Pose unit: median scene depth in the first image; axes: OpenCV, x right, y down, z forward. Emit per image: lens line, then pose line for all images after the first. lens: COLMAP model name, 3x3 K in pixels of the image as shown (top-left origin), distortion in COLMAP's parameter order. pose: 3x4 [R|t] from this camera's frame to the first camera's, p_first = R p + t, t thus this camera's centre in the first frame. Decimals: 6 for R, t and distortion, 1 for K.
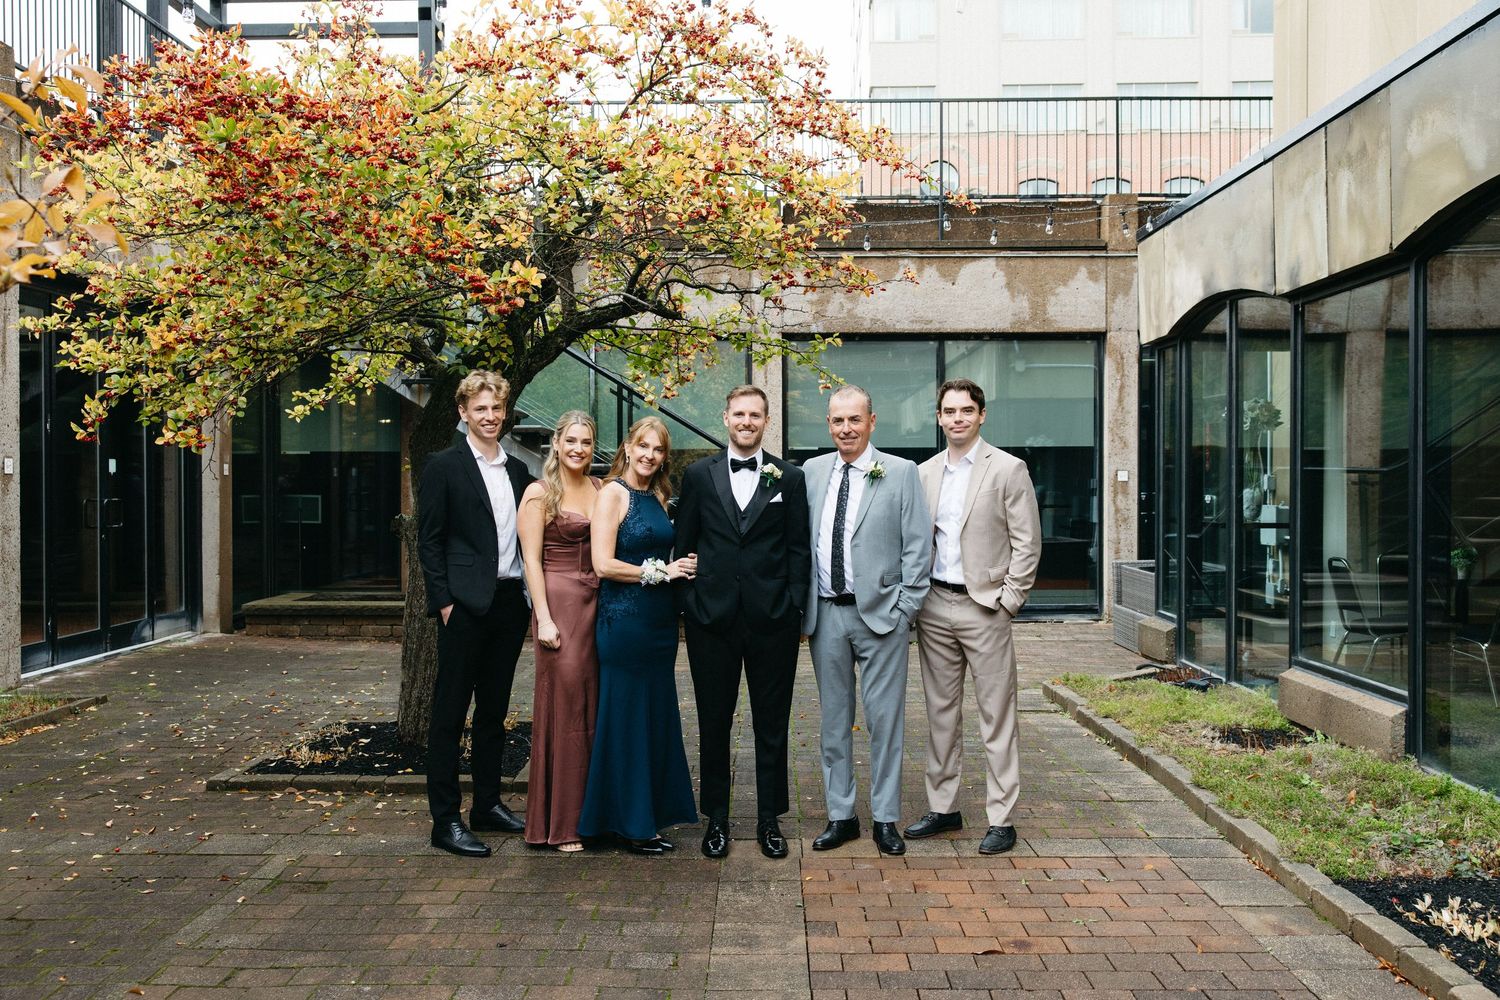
lens RADIAL K [[1393.0, 0, 743.0], [0, 1393.0, 492.1], [0, 0, 1]] dist [0.006281, -0.012014]
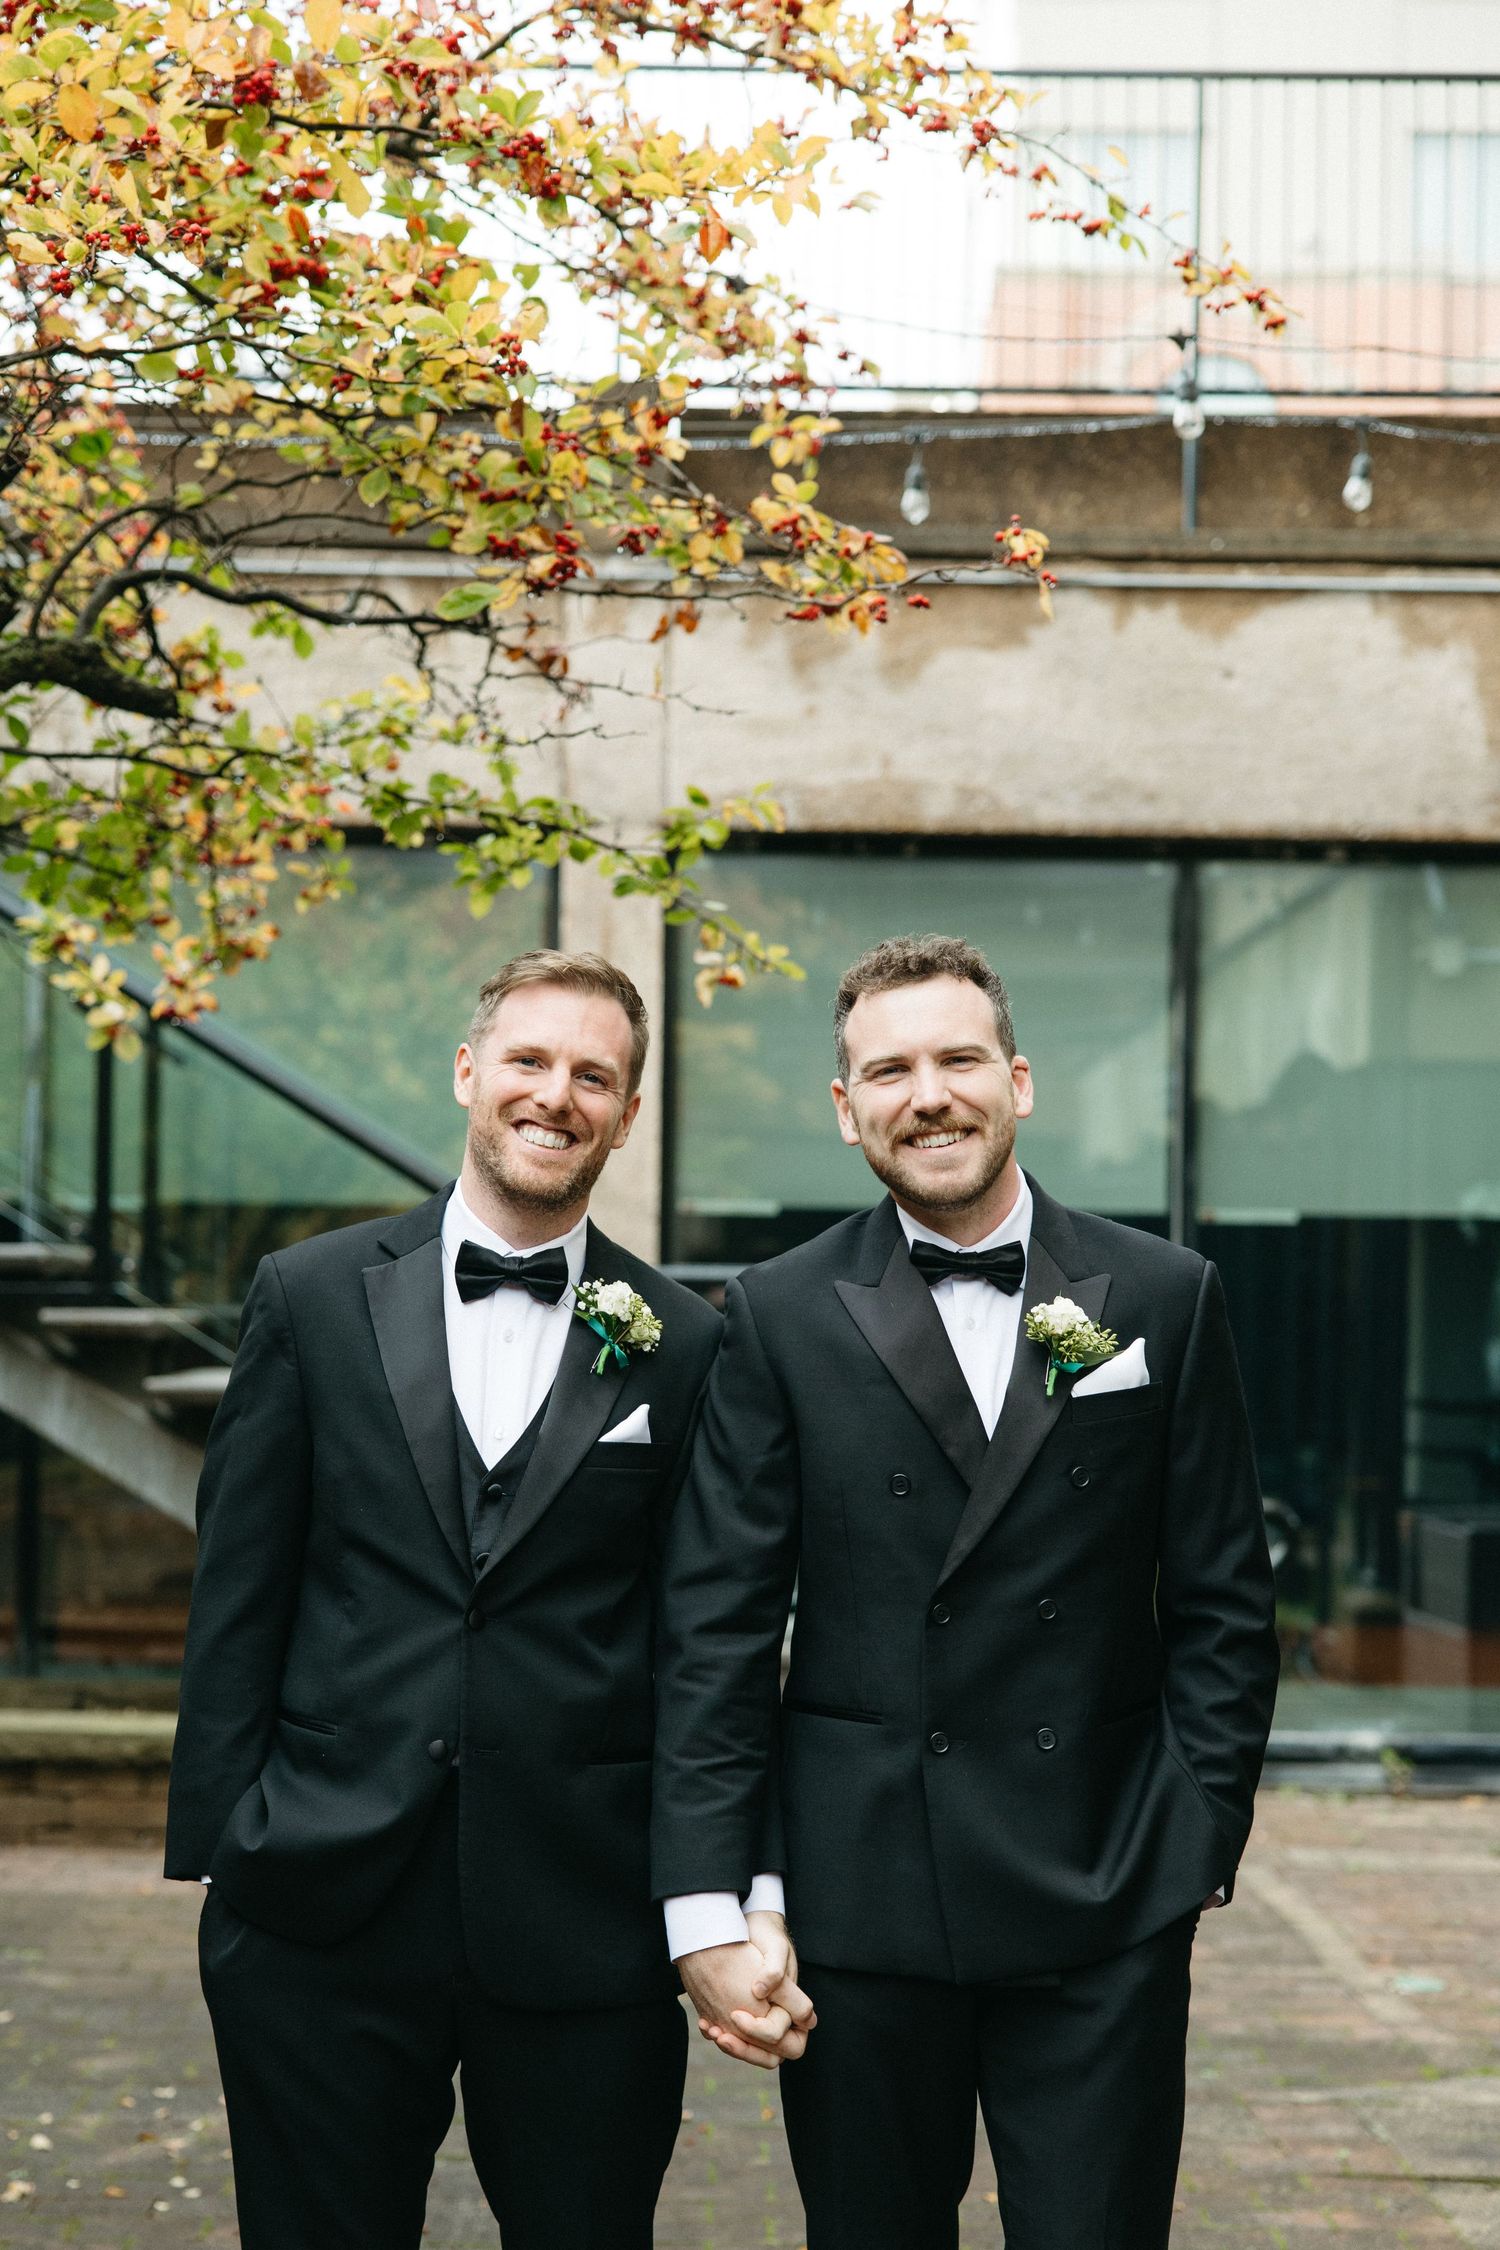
lens RADIAL K [[4086.0, 0, 636.3], [0, 4086.0, 1186.4], [0, 0, 1]] dist [0.041363, 0.000000]
pose [[0.999812, 0.019357, 0.000983, 0.041188], [-0.019310, 0.999183, -0.035515, -0.007089], [-0.001669, 0.035489, 0.999369, 0.201808]]
